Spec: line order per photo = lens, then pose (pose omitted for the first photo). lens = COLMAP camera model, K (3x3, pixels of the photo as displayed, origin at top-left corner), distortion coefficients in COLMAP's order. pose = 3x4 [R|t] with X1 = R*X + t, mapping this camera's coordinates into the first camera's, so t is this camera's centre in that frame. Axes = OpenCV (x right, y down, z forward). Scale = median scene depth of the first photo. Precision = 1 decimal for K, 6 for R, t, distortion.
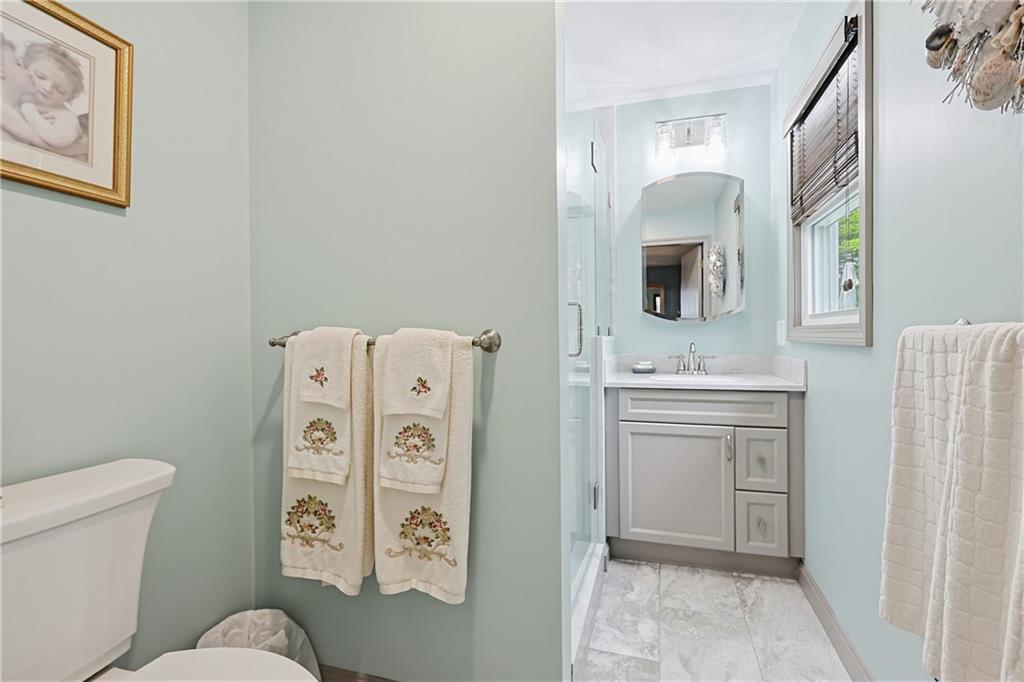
lens RADIAL K [[475.2, 0, 516.3], [0, 475.2, 336.2], [0, 0, 1]] dist [-0.004702, -0.000222]
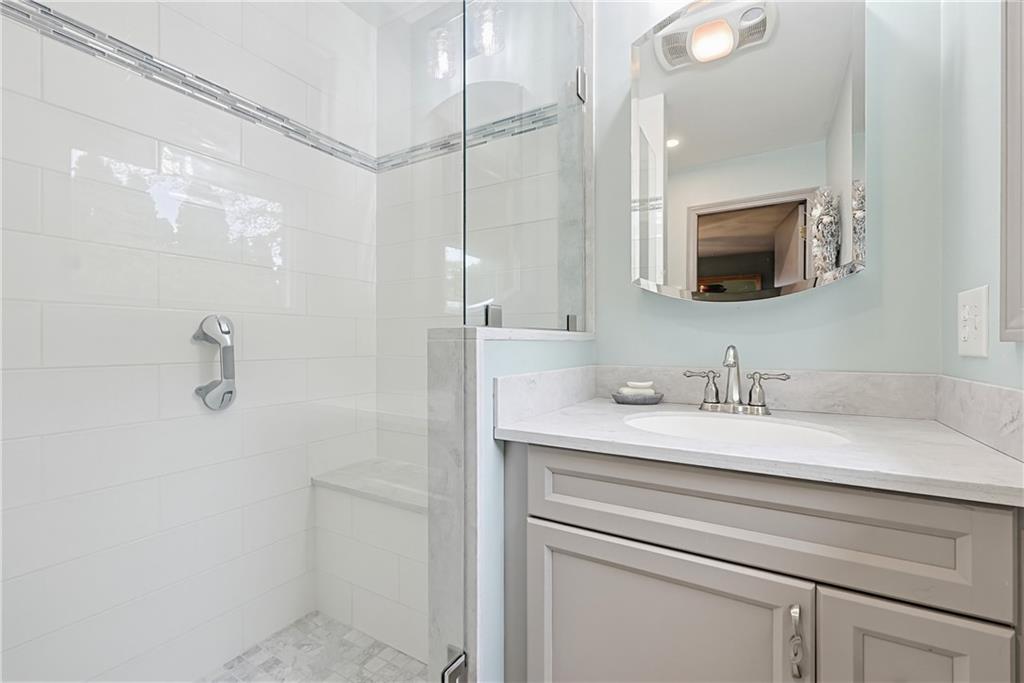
lens RADIAL K [[442.1, 0, 506.4], [0, 442.1, 344.0], [0, 0, 1]] dist [-0.001475, 0.000512]
pose [[0.965522, 0.005986, -0.260253, 0.257747], [-0.005630, 0.999982, 0.002111, 0.012354], [0.260261, -0.000573, 0.965538, 0.500032]]
